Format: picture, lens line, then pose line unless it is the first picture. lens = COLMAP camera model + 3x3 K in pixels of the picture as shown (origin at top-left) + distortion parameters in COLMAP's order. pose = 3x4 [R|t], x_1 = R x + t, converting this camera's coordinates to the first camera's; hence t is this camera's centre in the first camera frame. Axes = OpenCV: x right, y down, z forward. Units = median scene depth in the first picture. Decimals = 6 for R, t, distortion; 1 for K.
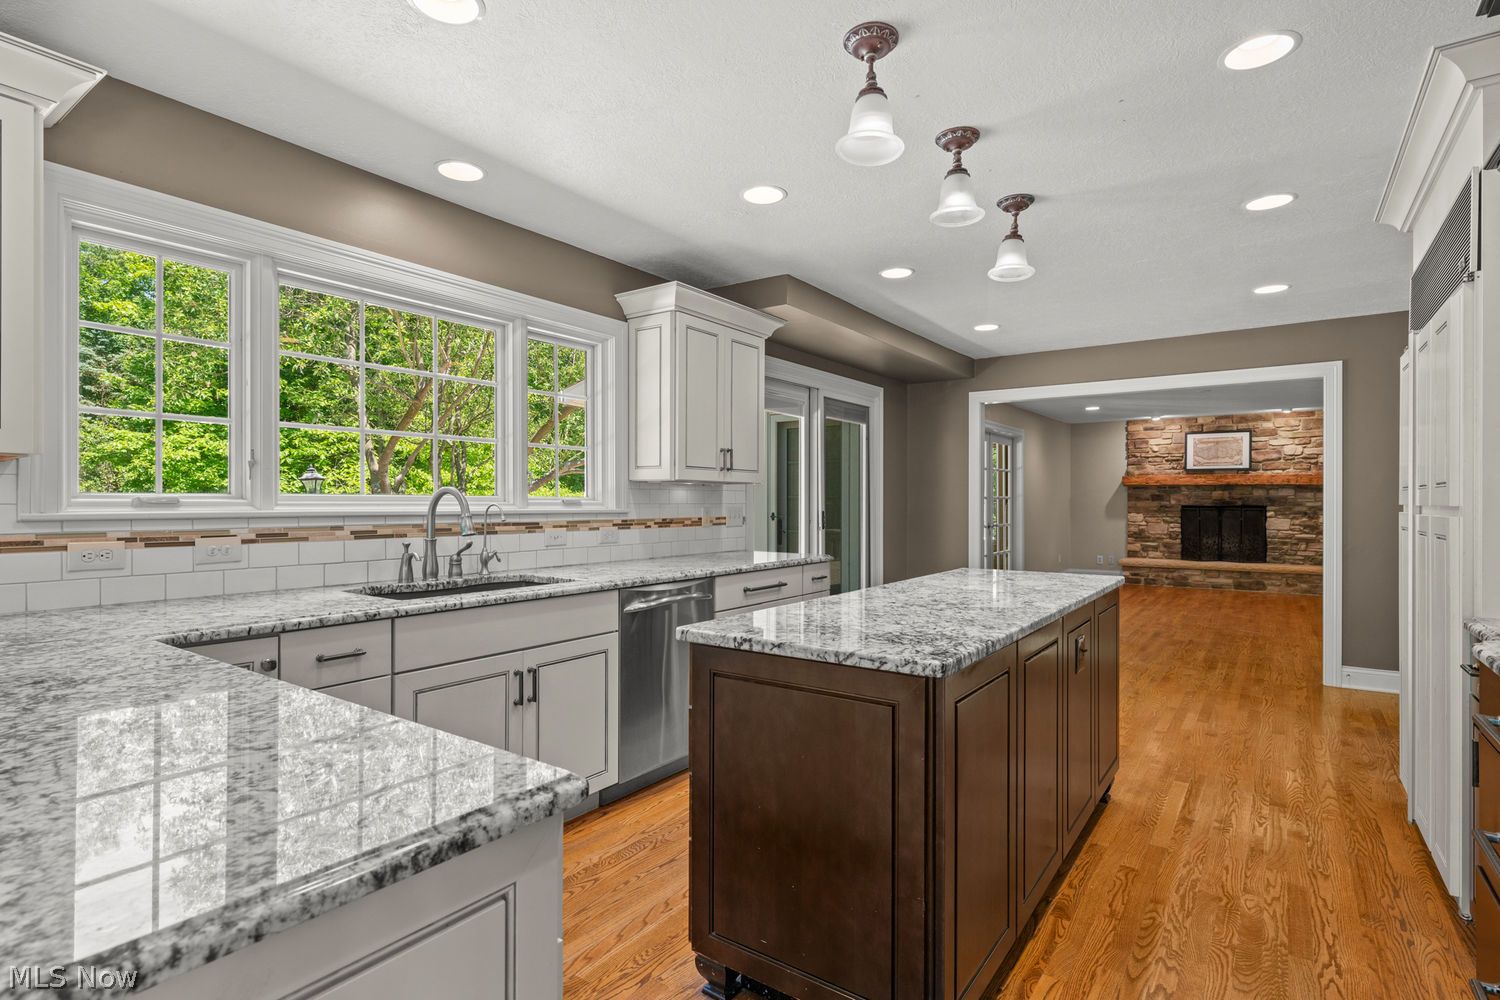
lens RADIAL K [[747.0, 0, 747.4], [0, 747.0, 500.8], [0, 0, 1]] dist [0.001640, -0.000126]
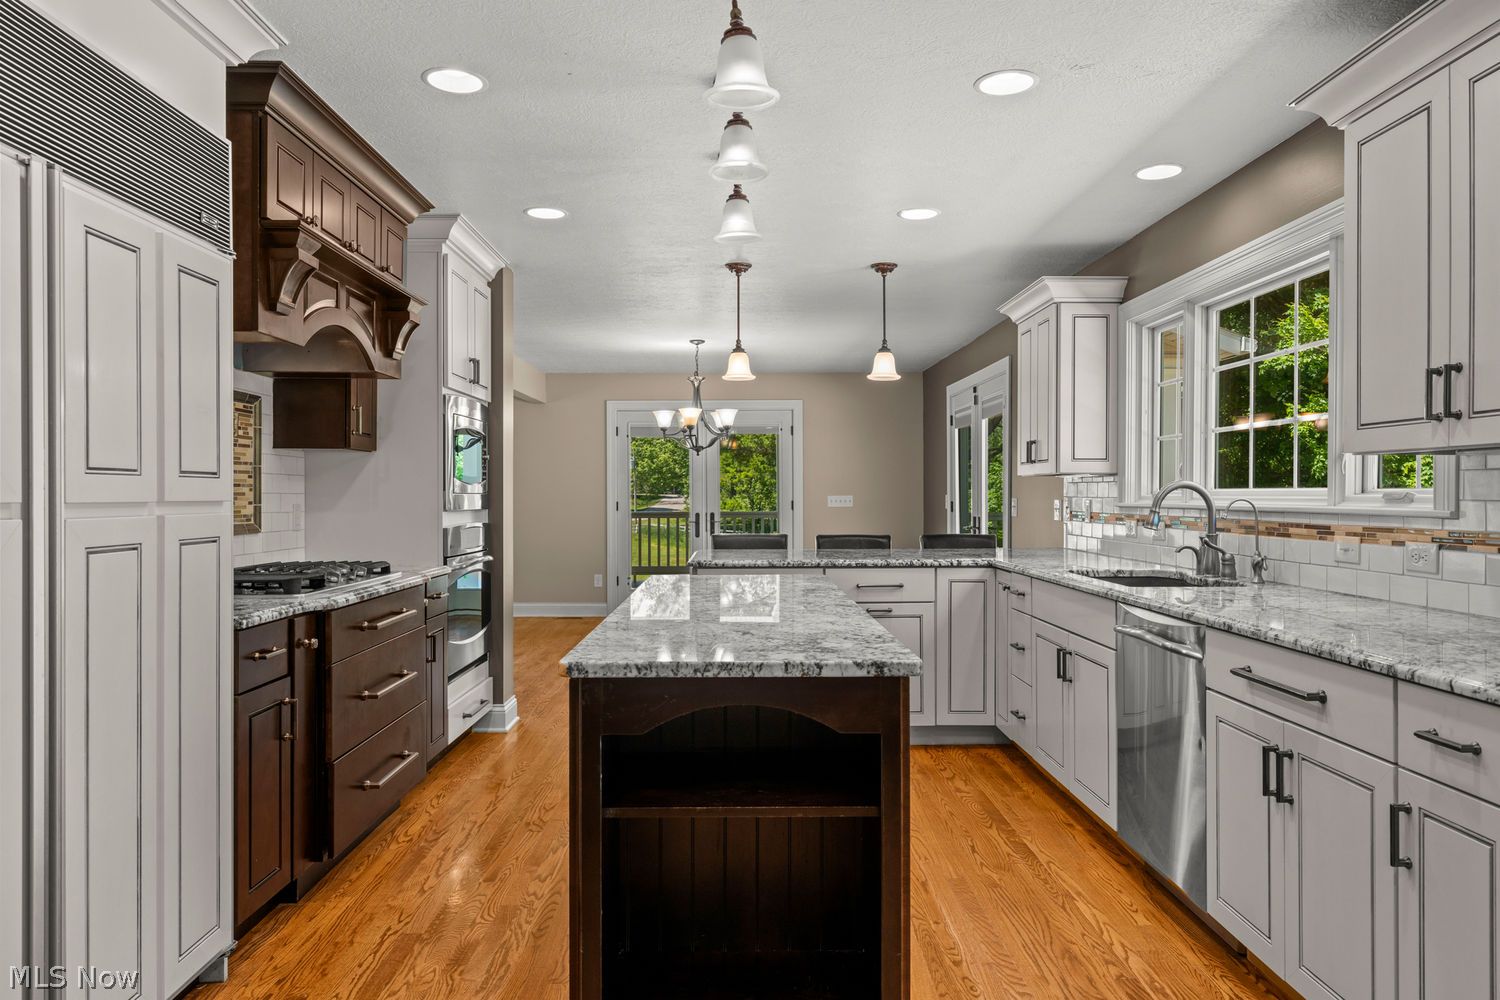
lens RADIAL K [[993.3, 0, 747.4], [0, 993.3, 497.4], [0, 0, 1]] dist [0.008751, 0.000458]
pose [[-0.806890, 0.000393, -0.590701, 0.616179], [0.000678, 1.000000, -0.000260, 0.001946], [0.590701, -0.000611, -0.806890, 1.246681]]
